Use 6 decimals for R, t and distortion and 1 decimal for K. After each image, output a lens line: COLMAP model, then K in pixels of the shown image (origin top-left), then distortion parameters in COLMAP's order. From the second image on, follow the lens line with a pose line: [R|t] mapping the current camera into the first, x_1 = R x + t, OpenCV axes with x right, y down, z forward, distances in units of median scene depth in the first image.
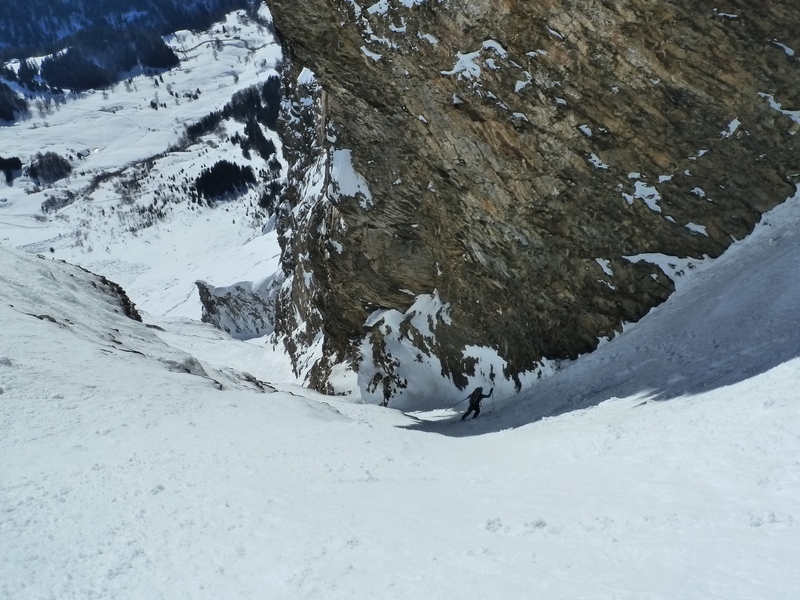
lens RADIAL K [[1044.1, 0, 411.3], [0, 1044.1, 298.6], [0, 0, 1]] dist [-0.034139, 0.023894]
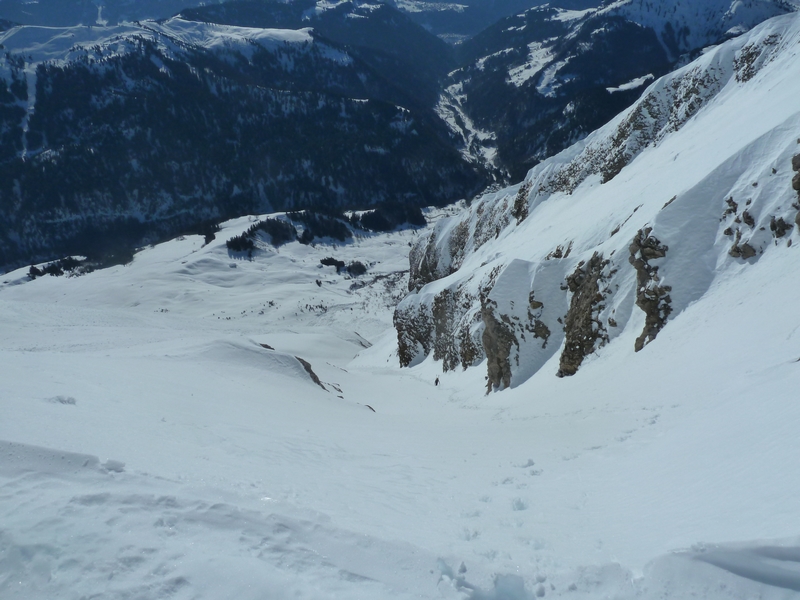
lens RADIAL K [[637.9, 0, 400.0], [0, 637.9, 300.0], [0, 0, 1]] dist [-0.021675, -0.009122]
pose [[0.954583, 0.181607, -0.236198, 0.059830], [-0.198798, 0.978717, -0.050920, -0.013913], [0.221924, 0.095564, 0.970370, -0.250813]]
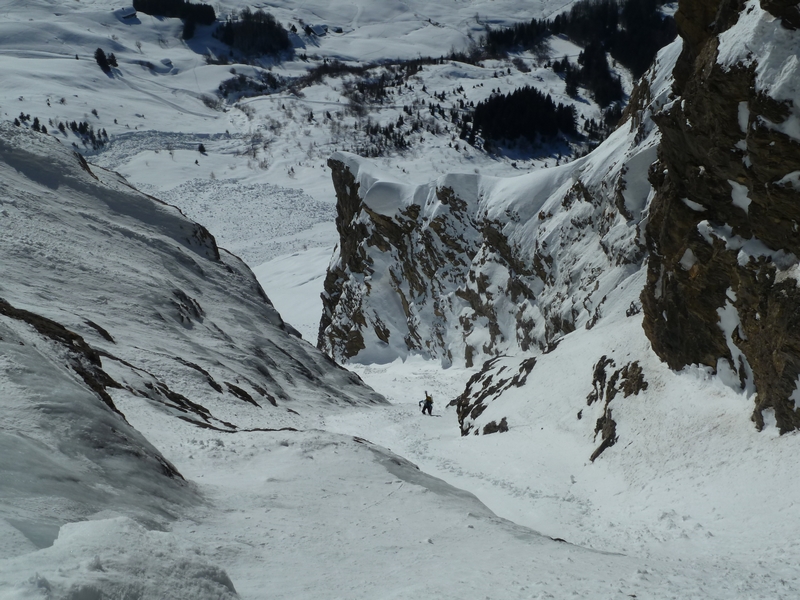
lens RADIAL K [[1435.1, 0, 400.0], [0, 1435.1, 300.0], [0, 0, 1]] dist [-0.012855, -0.084638]
pose [[0.935306, 0.260782, -0.239157, -0.027011], [-0.270558, 0.962667, -0.008397, 0.008512], [0.228039, 0.072560, 0.970945, 0.218210]]
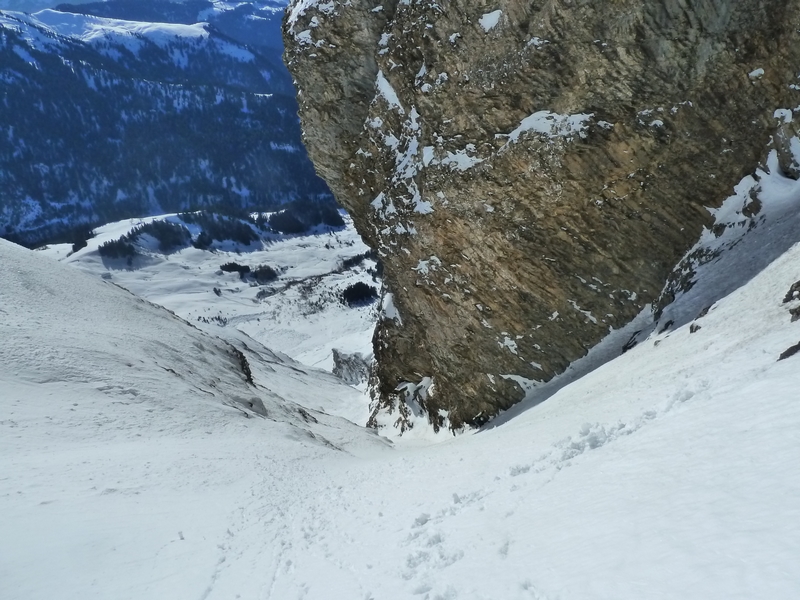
lens RADIAL K [[609.1, 0, 400.0], [0, 609.1, 300.0], [0, 0, 1]] dist [-0.019565, 0.007115]
pose [[0.985917, 0.123902, -0.112322, 0.003788], [-0.136036, 0.984832, -0.107703, -0.000865], [0.097274, 0.121466, 0.987818, -0.003197]]
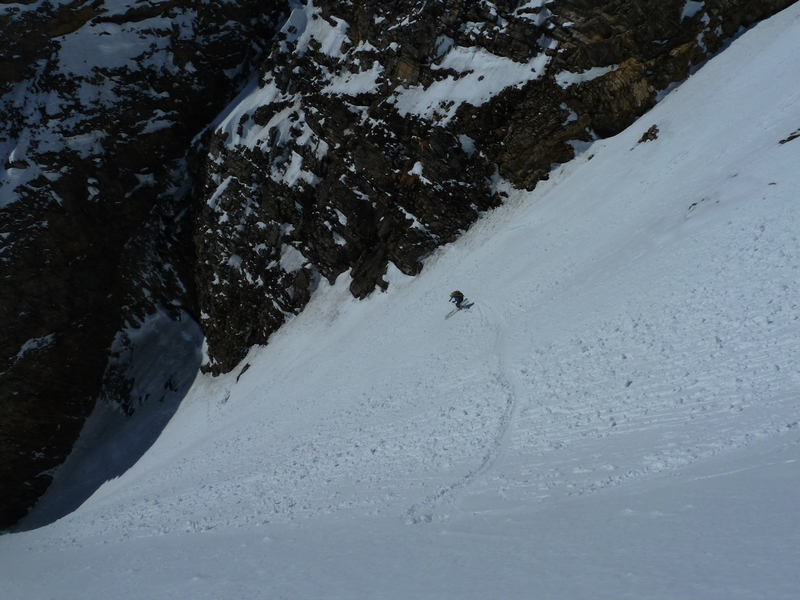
lens RADIAL K [[637.9, 0, 400.0], [0, 637.9, 300.0], [0, 0, 1]] dist [-0.021675, -0.009122]
pose [[0.442494, -0.245905, 0.862398, -0.023785], [0.436693, 0.899031, 0.032285, -0.002870], [-0.783261, 0.362317, 0.505201, -0.029894]]
